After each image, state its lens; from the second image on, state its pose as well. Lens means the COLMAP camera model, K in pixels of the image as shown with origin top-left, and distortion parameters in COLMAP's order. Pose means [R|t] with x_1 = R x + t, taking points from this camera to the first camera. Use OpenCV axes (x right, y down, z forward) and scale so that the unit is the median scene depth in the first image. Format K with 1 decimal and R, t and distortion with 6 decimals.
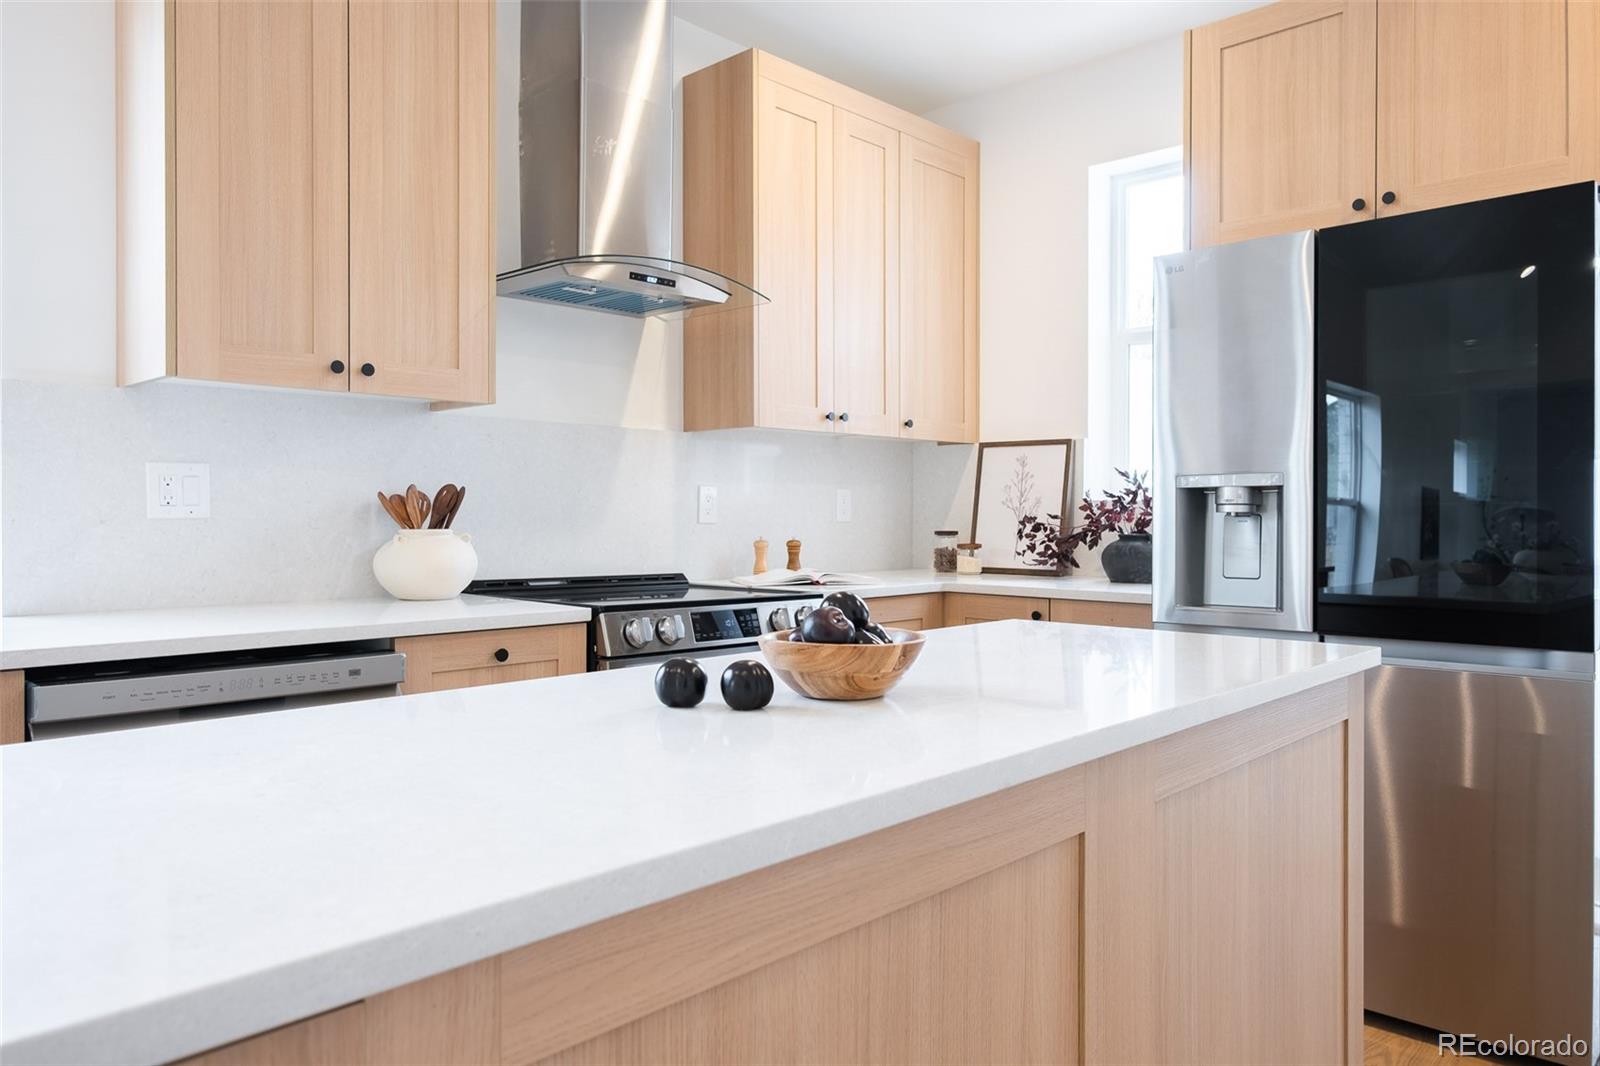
lens RADIAL K [[1104.8, 0, 795.0], [0, 1104.8, 528.7], [0, 0, 1]] dist [-0.011599, 0.017447]
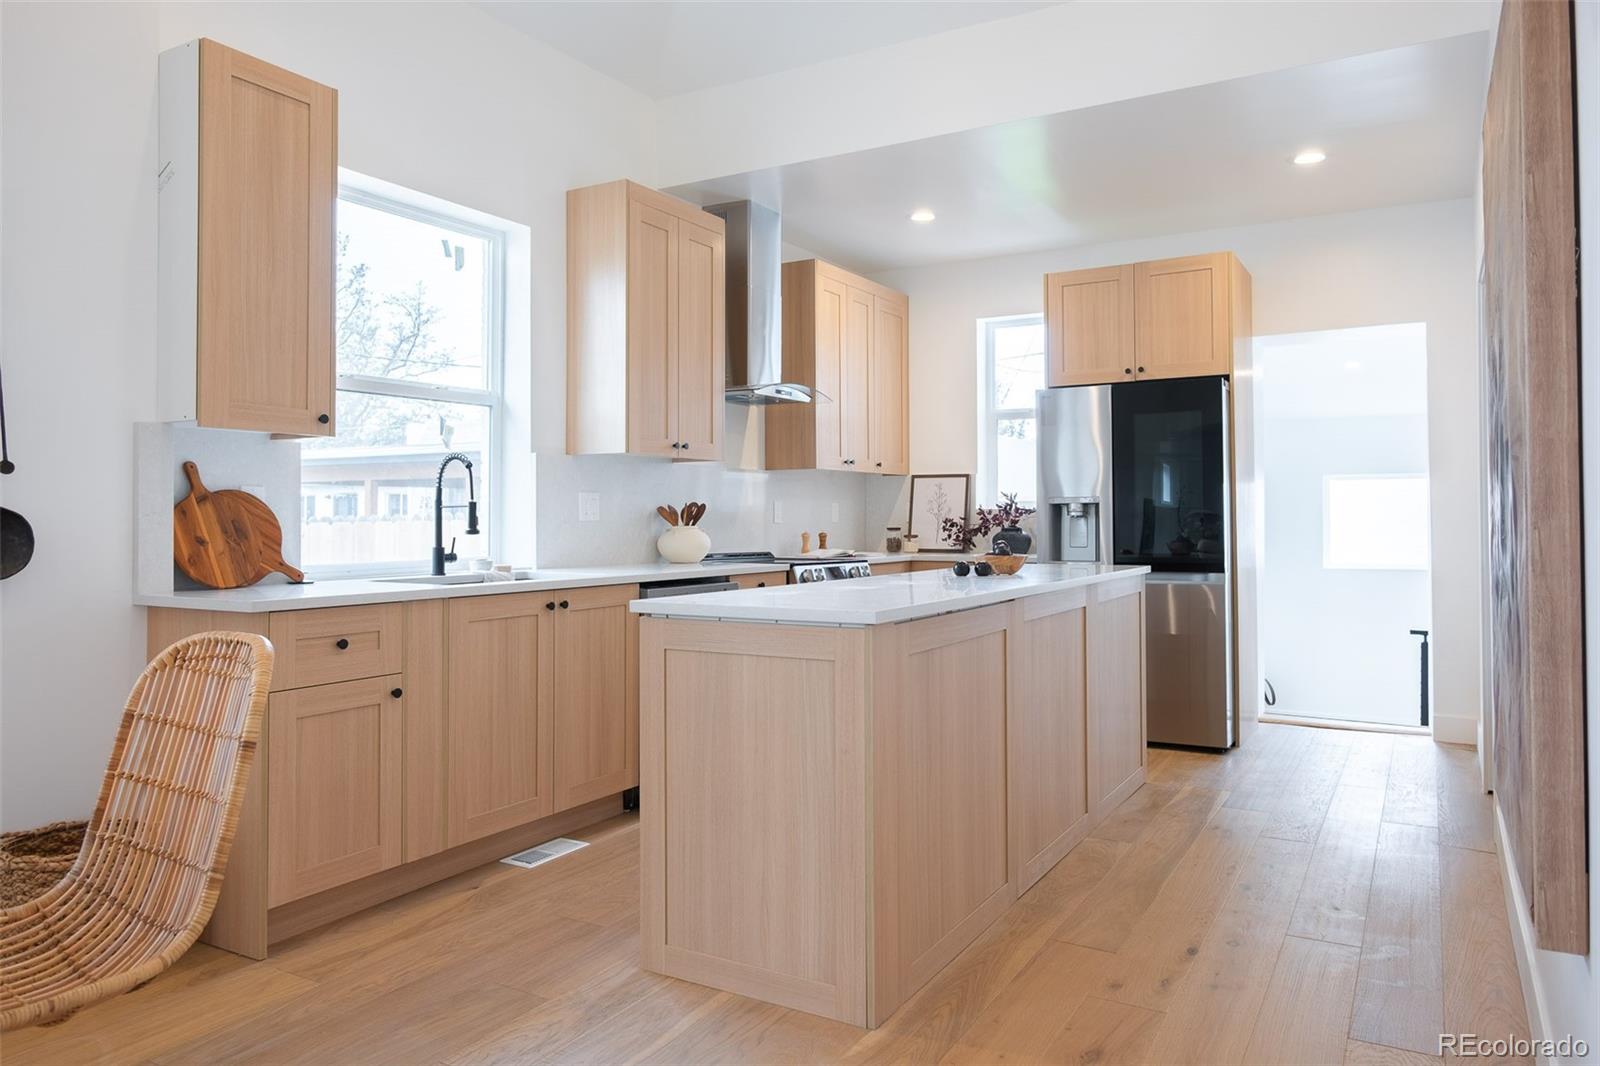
lens RADIAL K [[1104.8, 0, 796.9], [0, 1104.8, 525.2], [0, 0, 1]] dist [-0.011599, 0.017447]
pose [[0.972788, -0.006061, 0.231619, -0.484345], [0.008182, 0.999933, -0.008196, 0.013468], [-0.231553, 0.009868, 0.972772, -0.736316]]
